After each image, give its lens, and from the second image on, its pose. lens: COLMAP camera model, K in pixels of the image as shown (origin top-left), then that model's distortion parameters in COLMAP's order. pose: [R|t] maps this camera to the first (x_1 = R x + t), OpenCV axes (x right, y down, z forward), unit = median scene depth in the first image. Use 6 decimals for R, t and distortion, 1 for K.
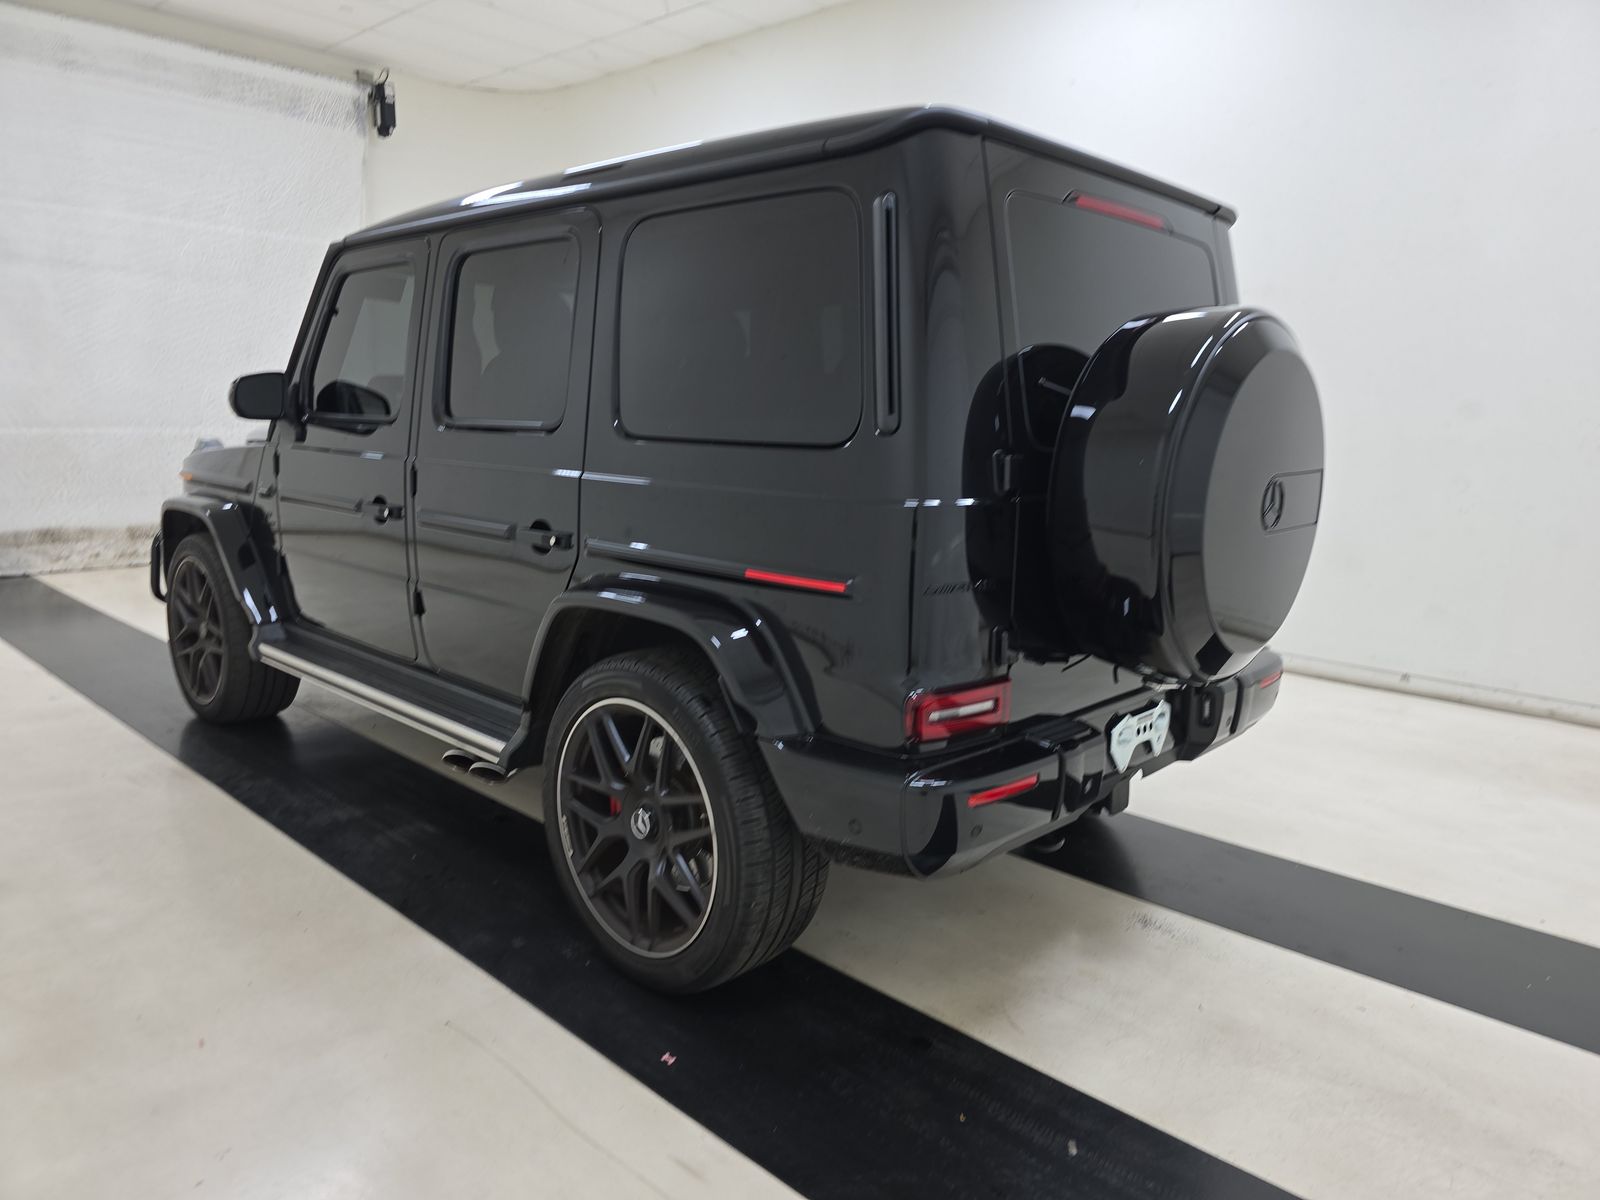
lens RADIAL K [[1080.5, 0, 838.9], [0, 1080.5, 608.4], [0, 0, 1]] dist [0.050745, -0.042682]
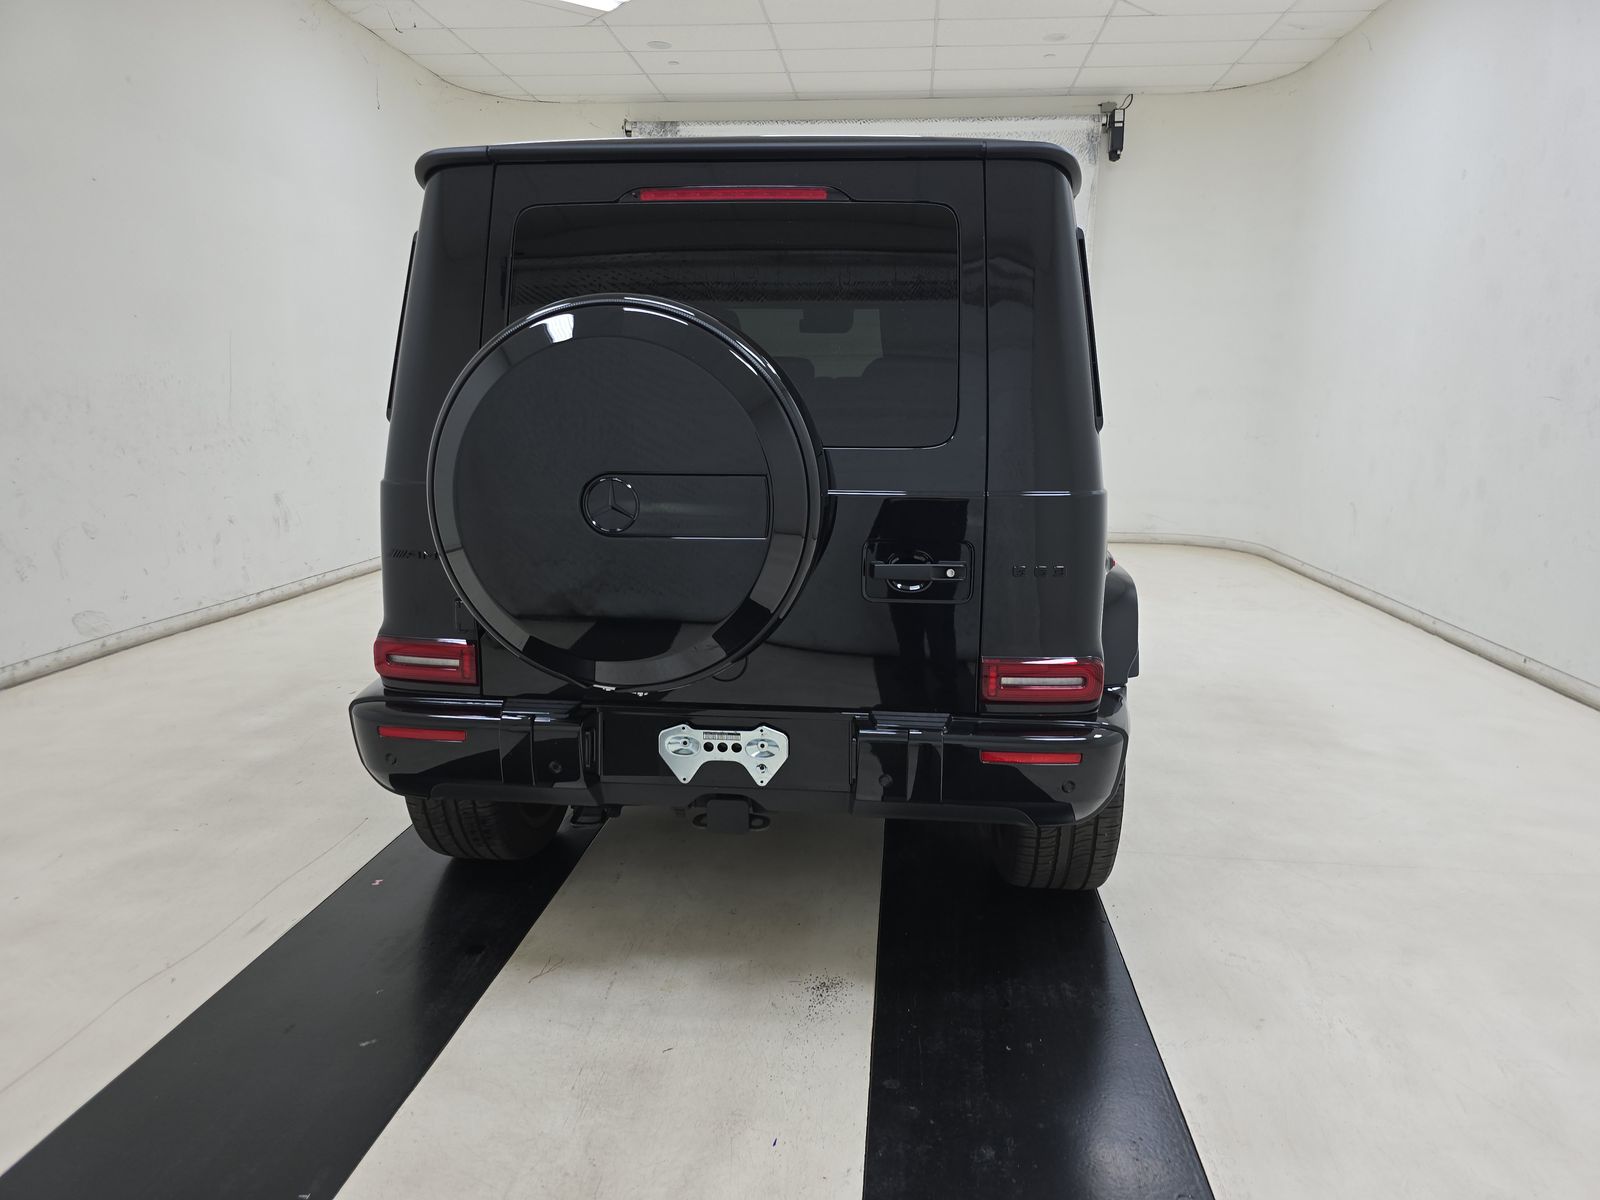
lens RADIAL K [[1085.9, 0, 802.6], [0, 1085.9, 601.1], [0, 0, 1]] dist [0.044240, -0.045570]
pose [[0.604074, 0.127007, -0.786742, 0.303713], [-0.137355, 0.989038, 0.054200, -0.021321], [0.785002, 0.075322, 0.614897, 0.138195]]
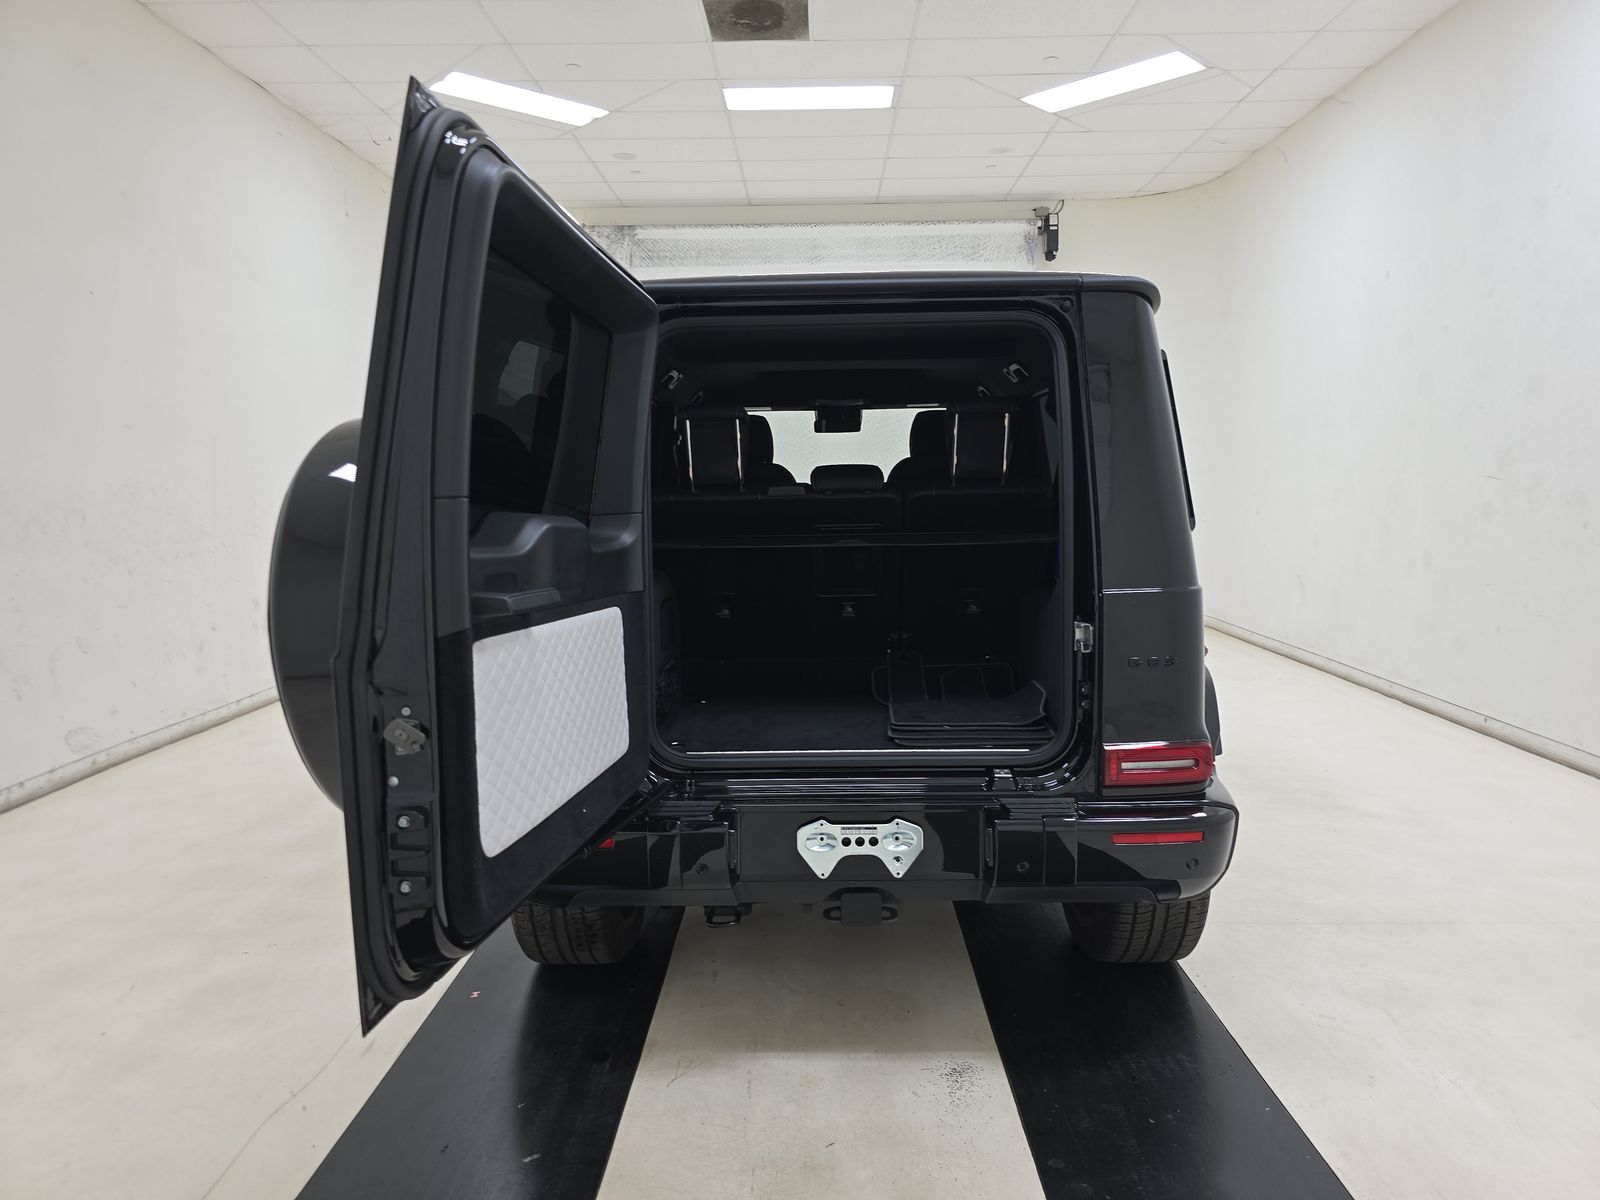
lens RADIAL K [[1085.9, 0, 802.6], [0, 1085.9, 601.1], [0, 0, 1]] dist [0.044240, -0.045570]
pose [[0.668162, 0.049819, -0.742346, 0.279680], [-0.104426, 0.994159, -0.027273, -0.020669], [0.736651, 0.095743, 0.669462, 0.085112]]
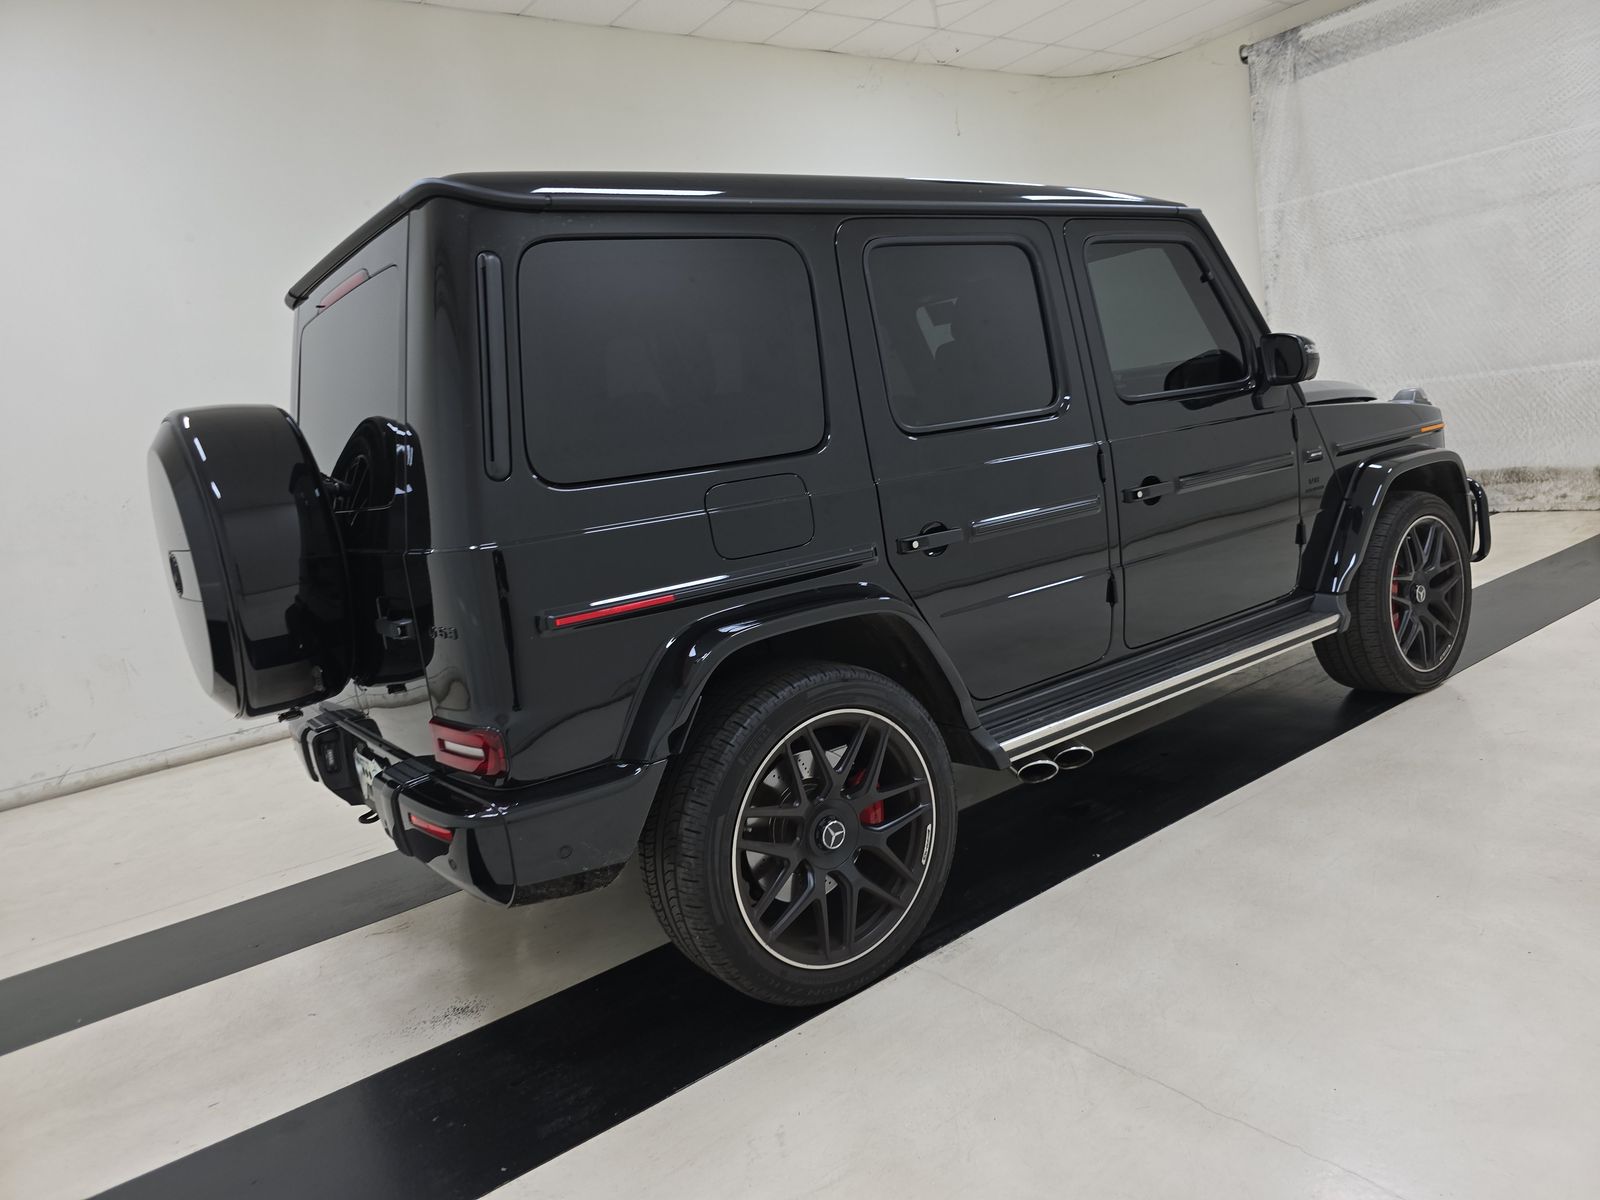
lens RADIAL K [[1097.2, 0, 764.2], [0, 1097.2, 598.5], [0, 0, 1]] dist [0.043382, -0.047730]
pose [[-0.198930, 0.137075, -0.970380, 0.352956], [-0.051573, 0.987333, 0.150043, -0.065507], [0.978656, 0.079894, -0.189341, 0.457054]]
